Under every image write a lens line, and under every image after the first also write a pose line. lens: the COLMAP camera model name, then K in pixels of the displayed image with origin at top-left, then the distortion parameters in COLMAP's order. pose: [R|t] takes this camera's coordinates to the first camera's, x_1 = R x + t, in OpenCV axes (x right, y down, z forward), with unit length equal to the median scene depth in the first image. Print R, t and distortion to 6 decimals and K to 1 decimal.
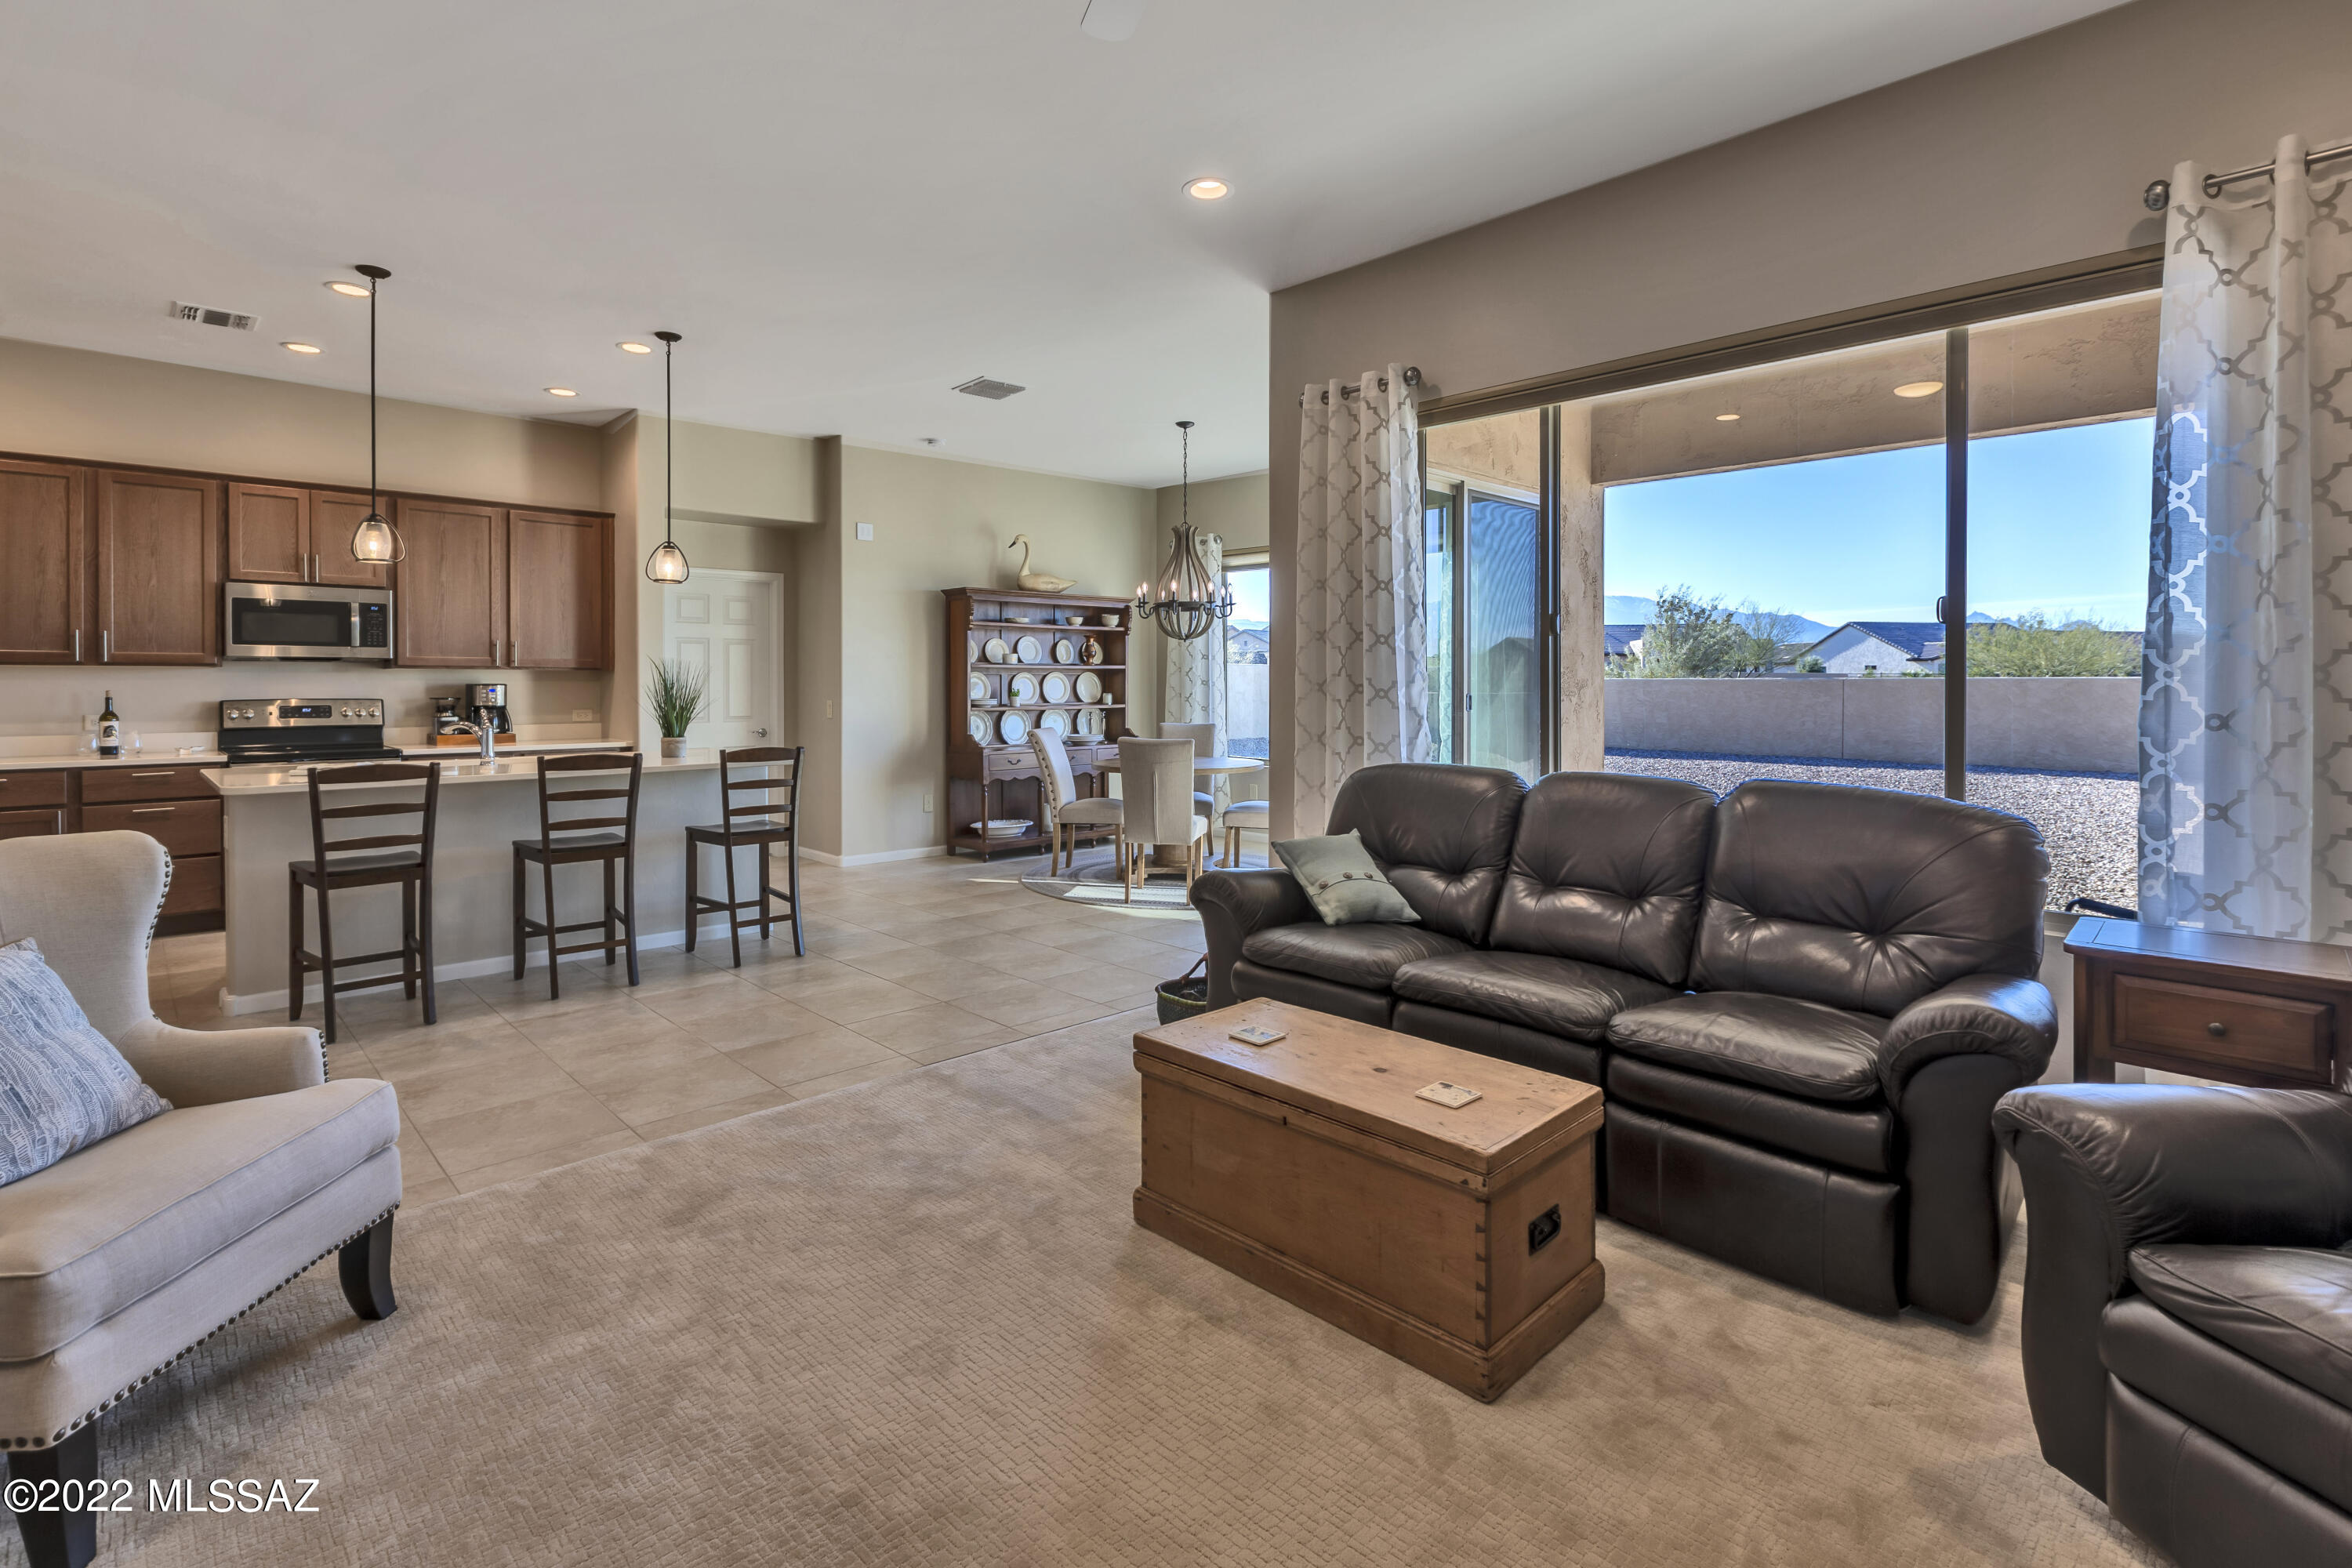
lens RADIAL K [[1102.6, 0, 1130.9], [0, 1102.6, 694.7], [0, 0, 1]] dist [0.000135, -0.000094]
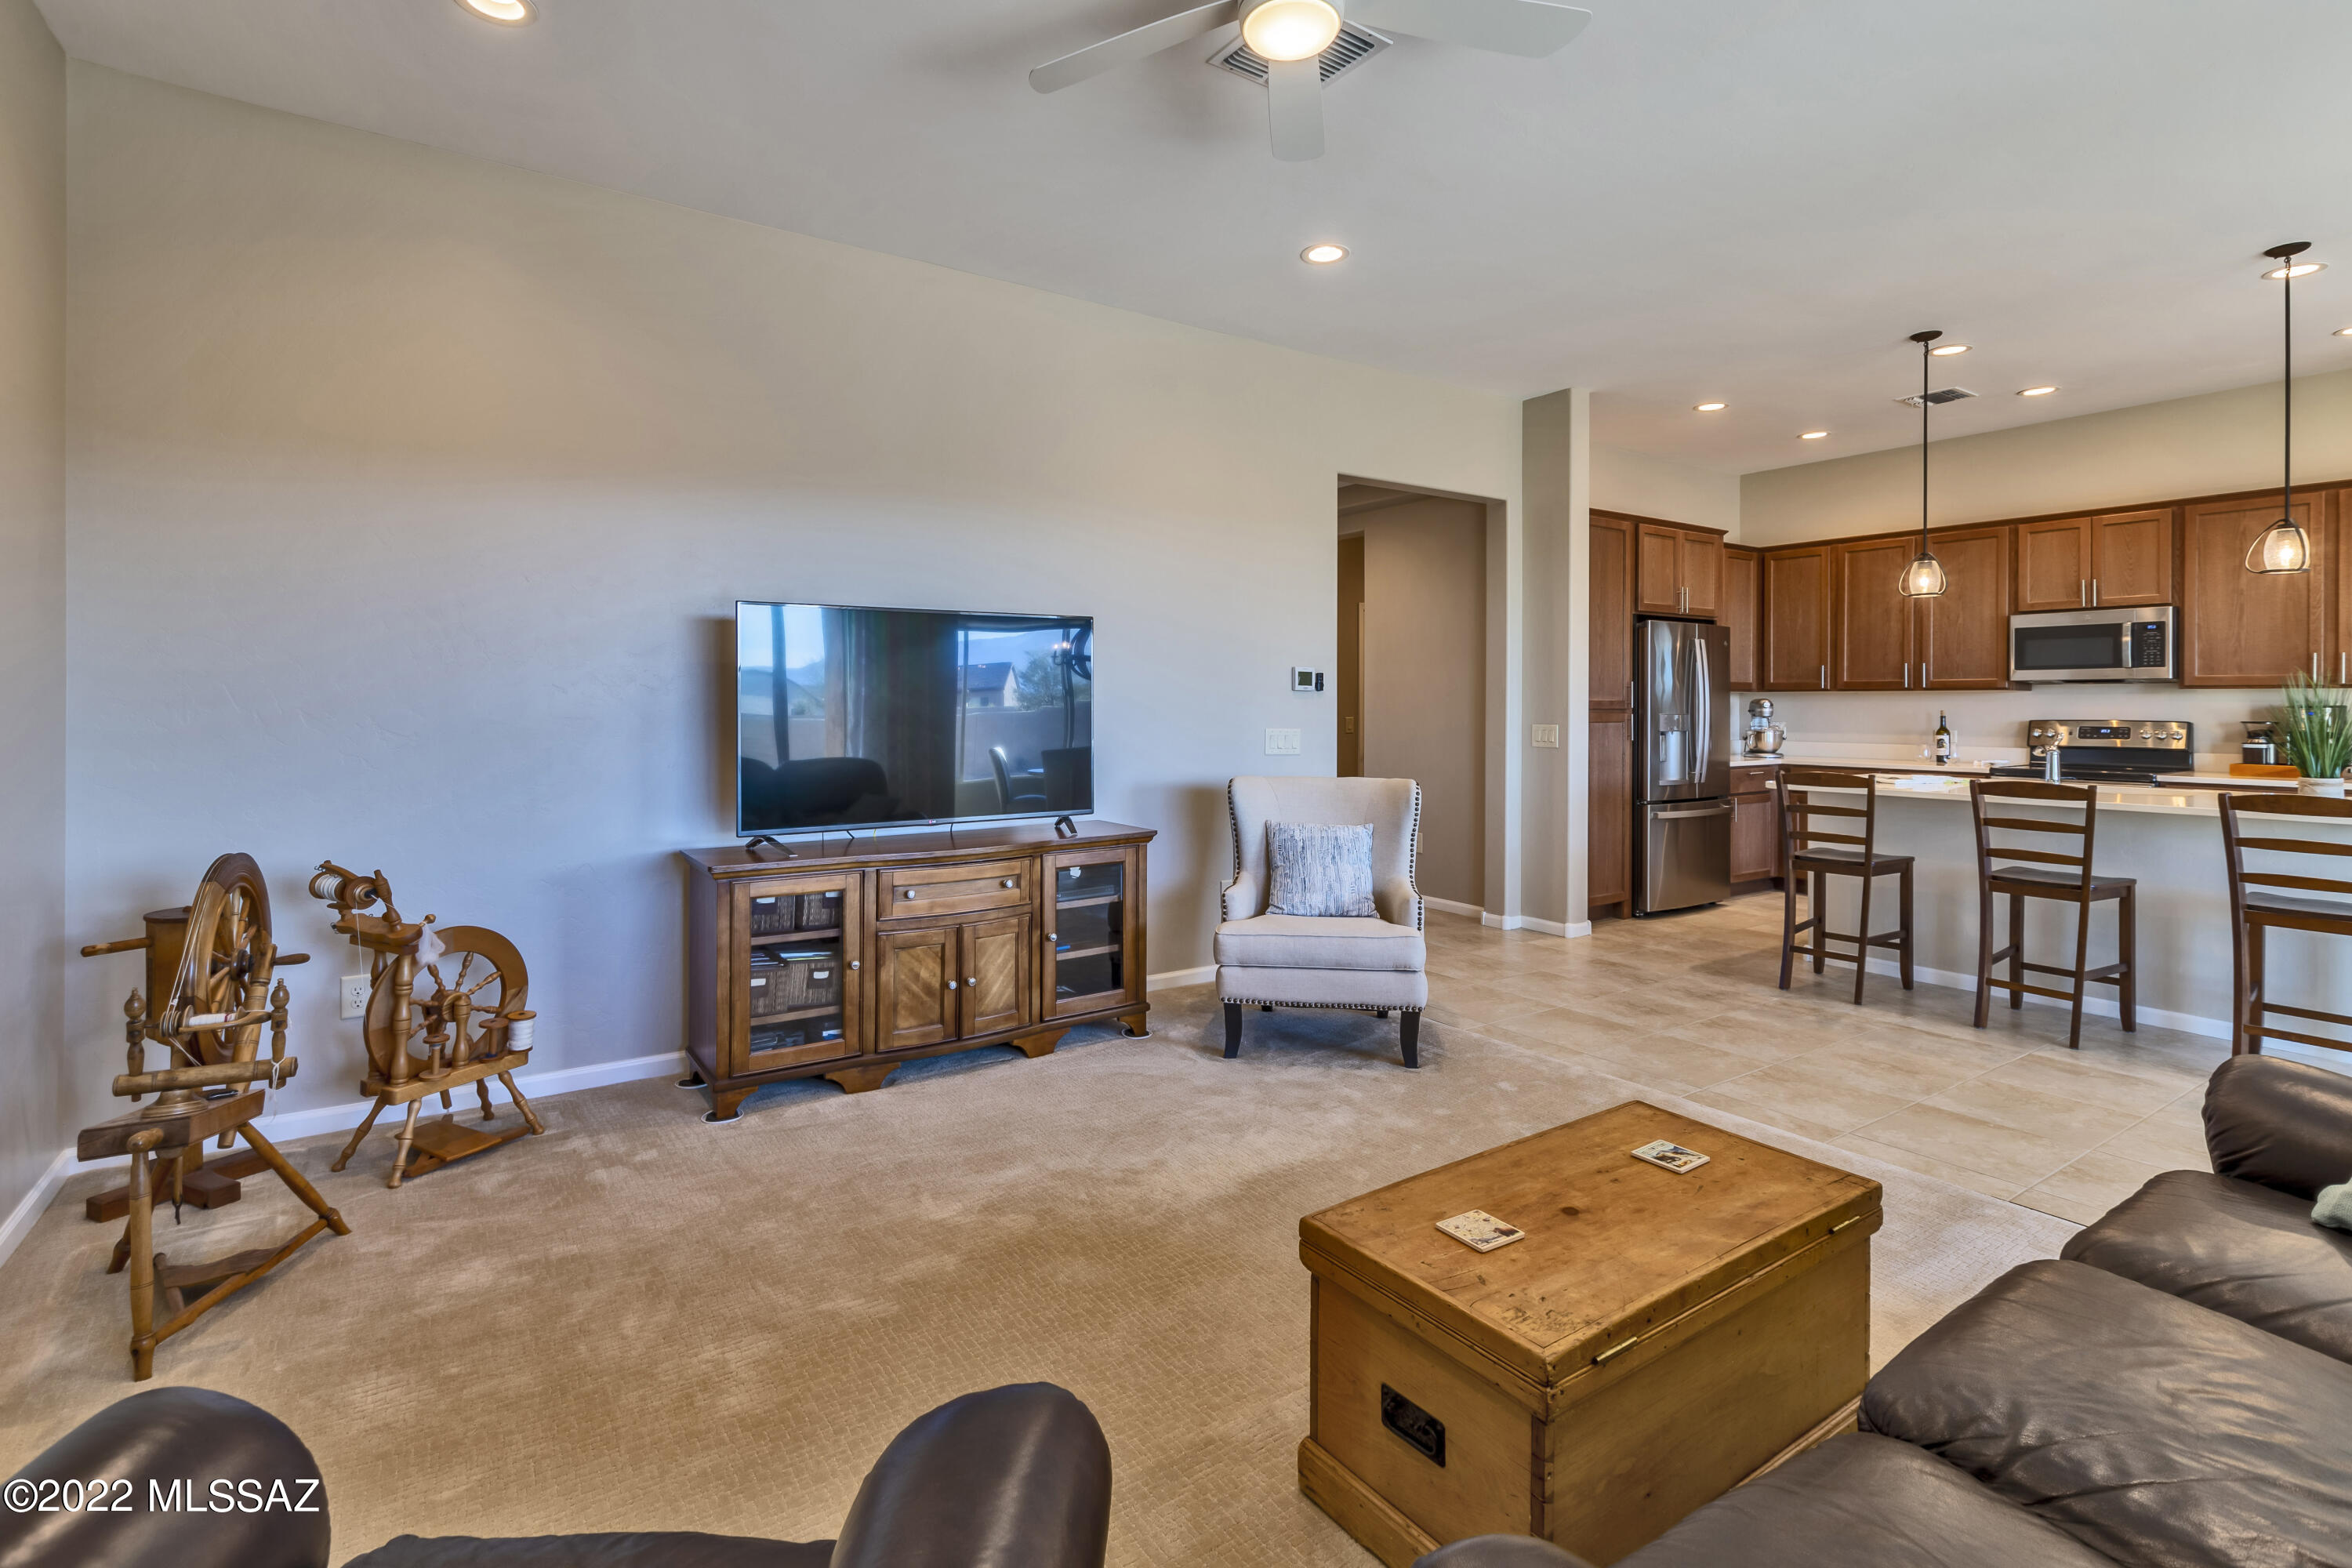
lens RADIAL K [[1100.3, 0, 1183.1], [0, 1100.3, 706.4], [0, 0, 1]] dist [-0.000608, -0.000738]
pose [[-0.151491, 0.003102, -0.988454, 0.348530], [-0.010610, 0.999932, 0.004764, -0.004198], [0.988402, 0.011209, -0.151447, 0.286172]]
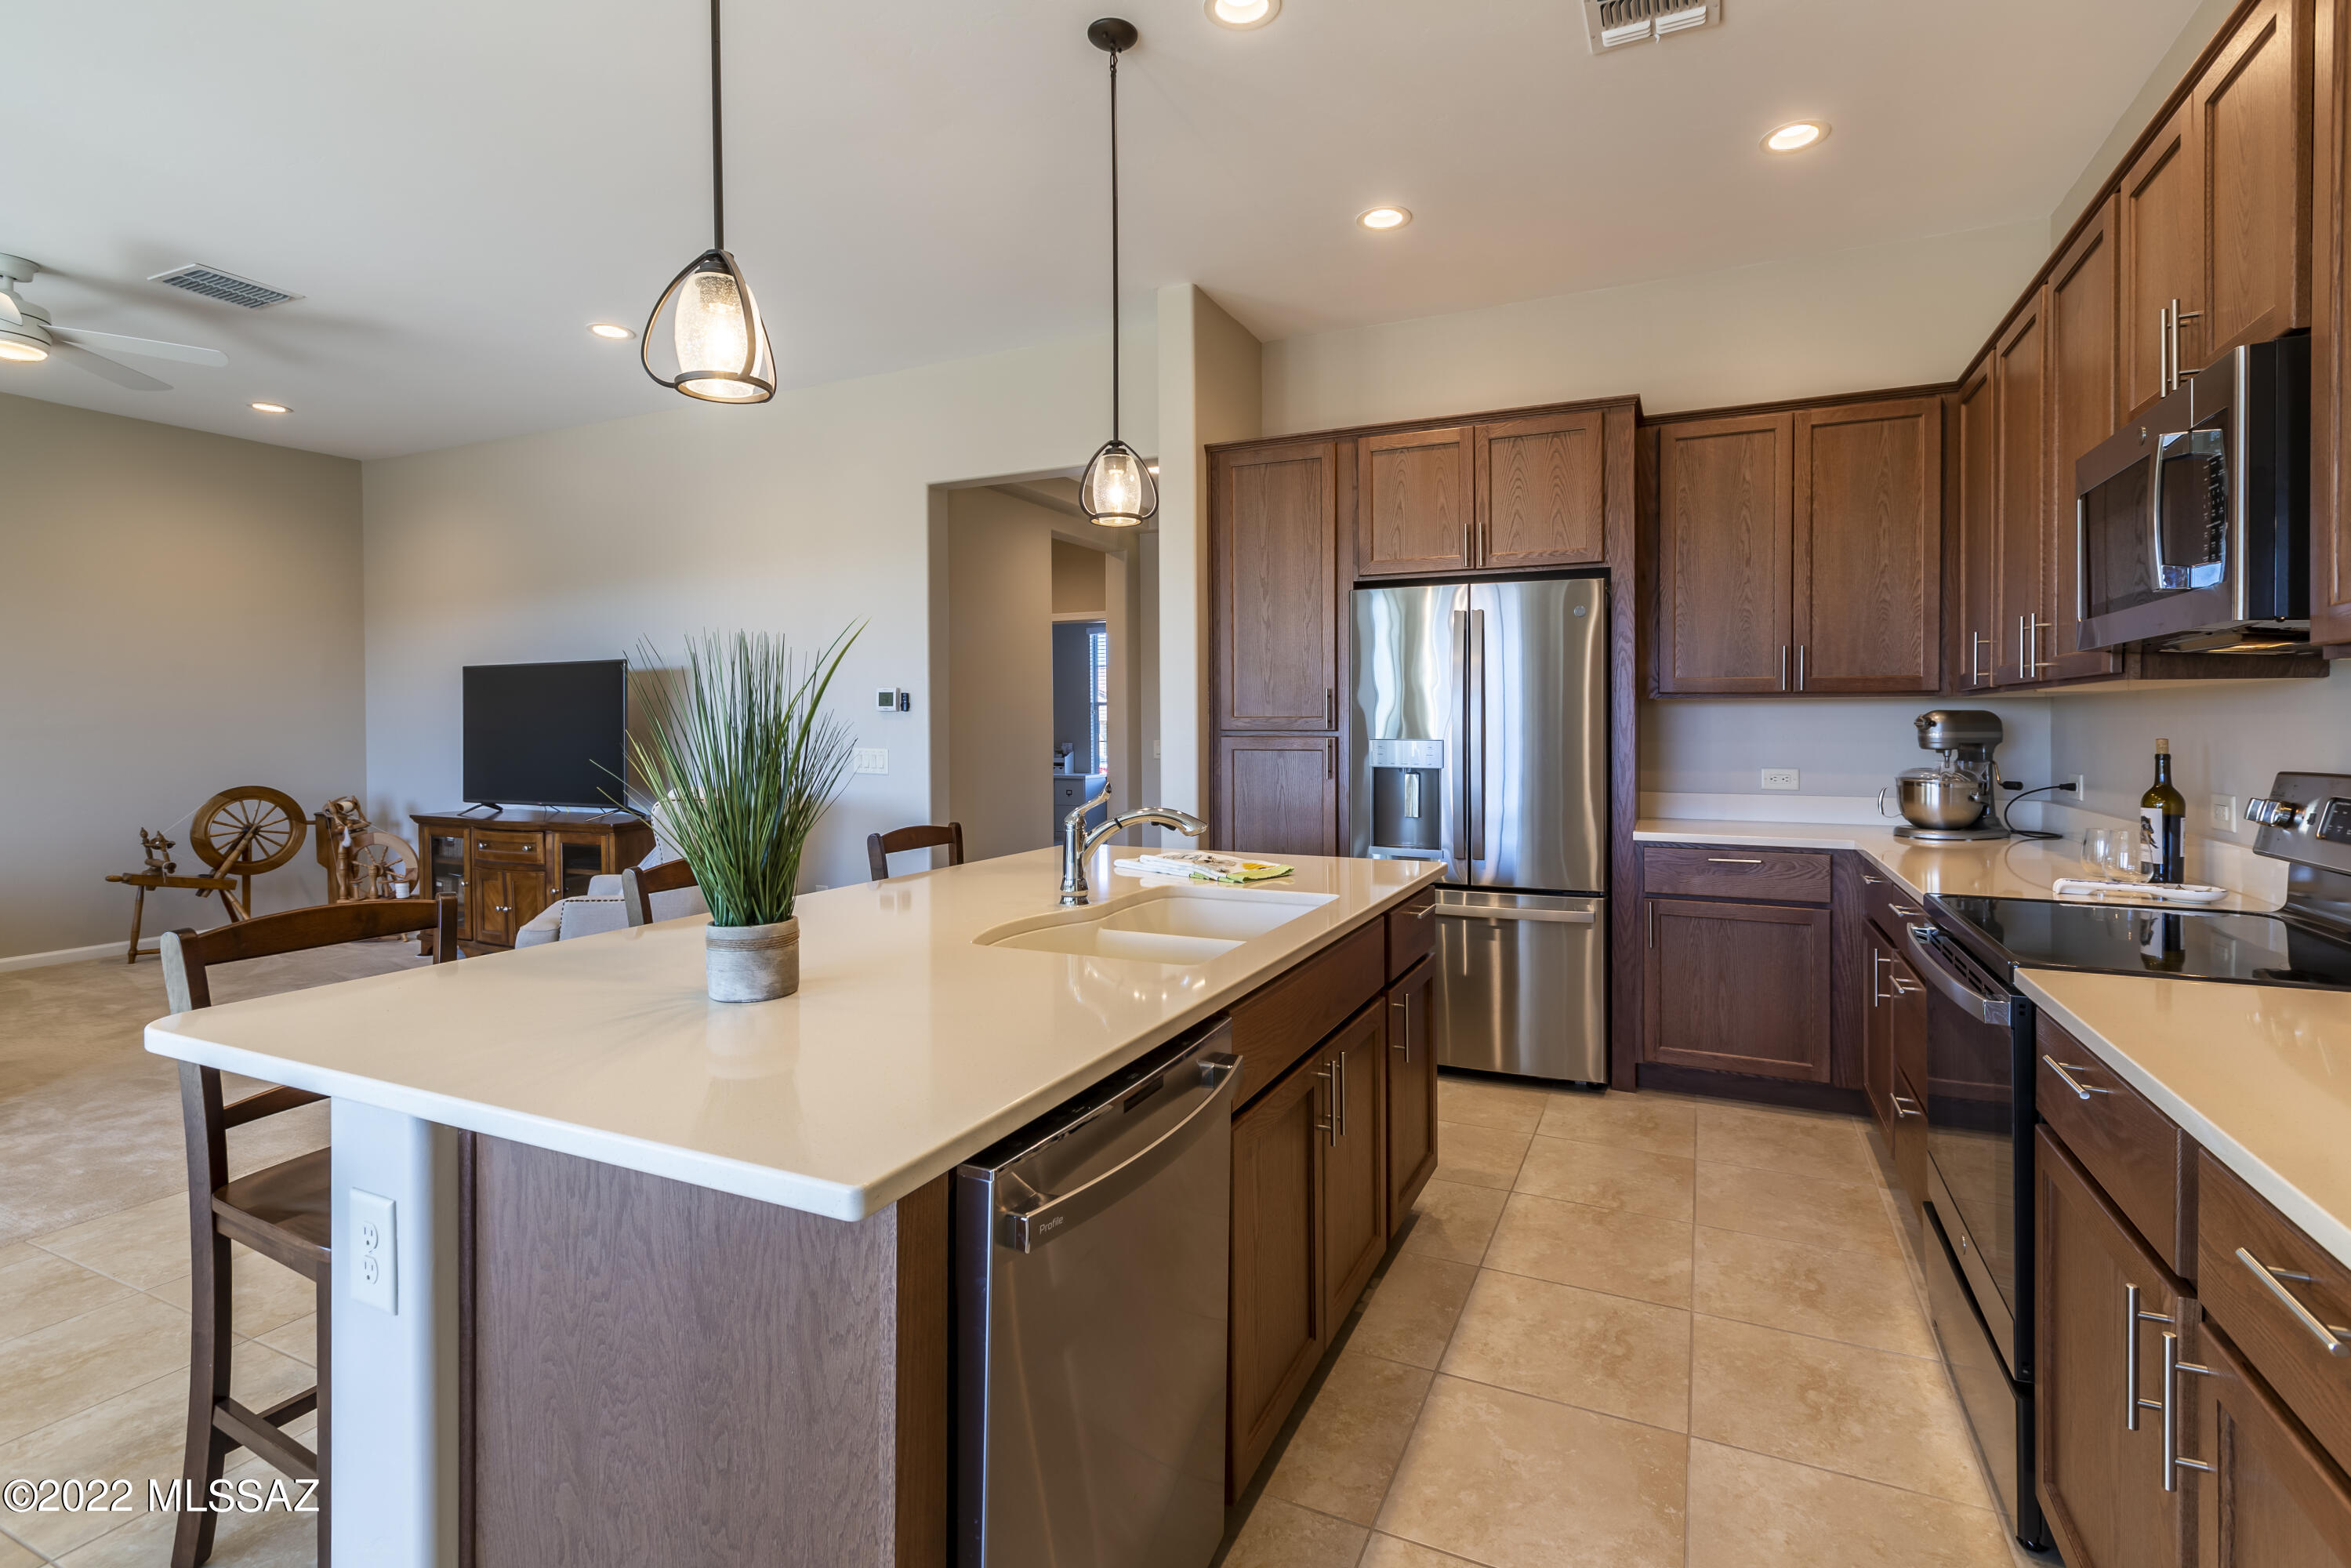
lens RADIAL K [[1092.5, 0, 1186.6], [0, 1092.5, 729.8], [0, 0, 1]] dist [0.002635, 0.000344]
pose [[-0.920970, 0.004422, -0.389610, -0.324332], [-0.001576, 0.999885, 0.015075, -0.011285], [0.389631, 0.014498, -0.920857, 1.041031]]
